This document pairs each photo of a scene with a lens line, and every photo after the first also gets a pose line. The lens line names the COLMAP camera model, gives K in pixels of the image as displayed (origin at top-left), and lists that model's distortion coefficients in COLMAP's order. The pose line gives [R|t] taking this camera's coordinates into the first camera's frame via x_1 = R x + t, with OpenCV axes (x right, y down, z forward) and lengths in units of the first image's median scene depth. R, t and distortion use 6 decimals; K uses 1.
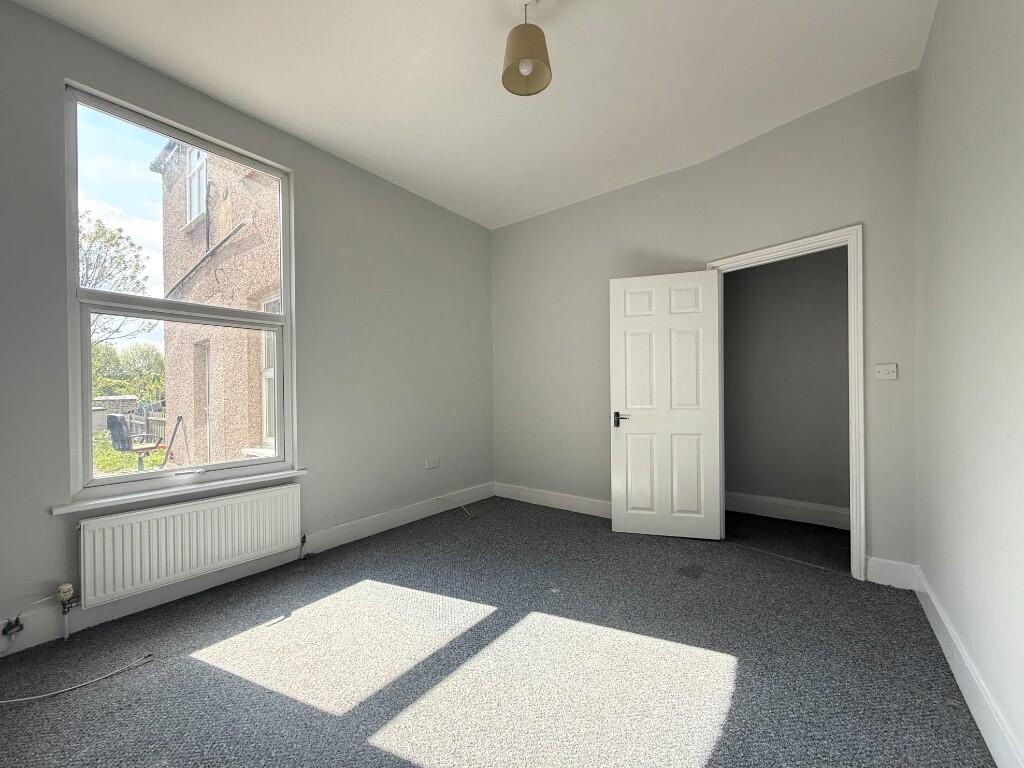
lens RADIAL K [[415.6, 0, 511.1], [0, 415.6, 390.7], [0, 0, 1]] dist [0.000174, 0.000104]
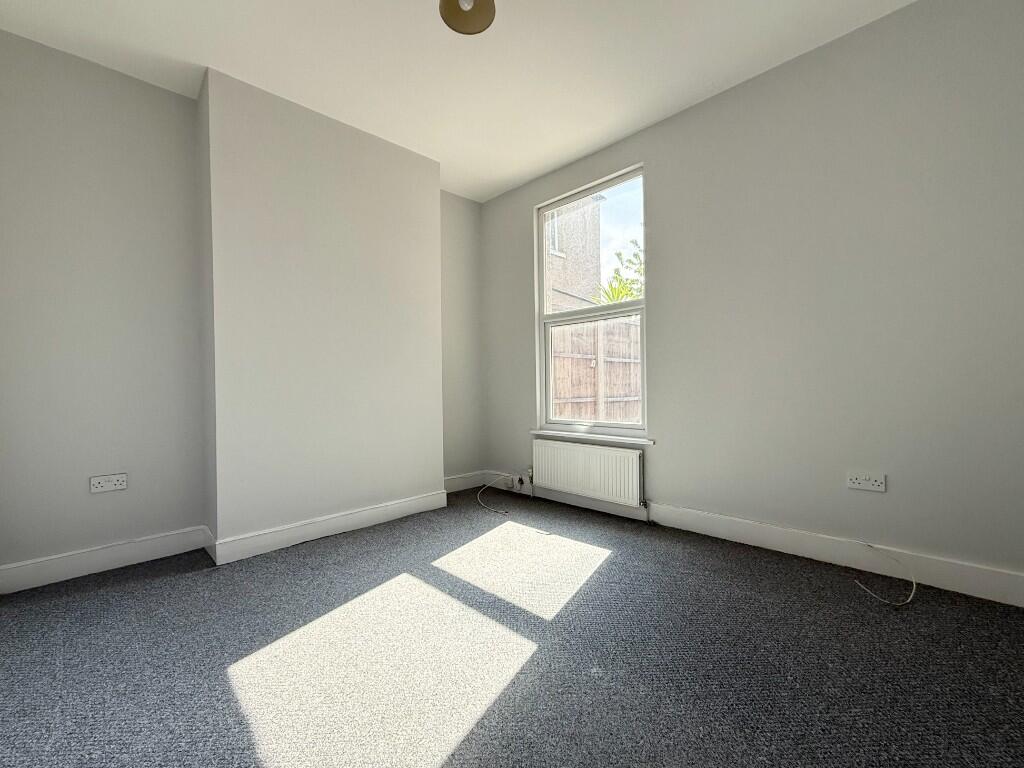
lens RADIAL K [[415.8, 0, 507.3], [0, 415.8, 388.0], [0, 0, 1]] dist [0.001486, 0.000088]
pose [[-0.115031, 0.021364, -0.993132, 0.813871], [0.017984, 0.999650, 0.019422, 0.038058], [0.993199, -0.015627, -0.115375, 1.035770]]
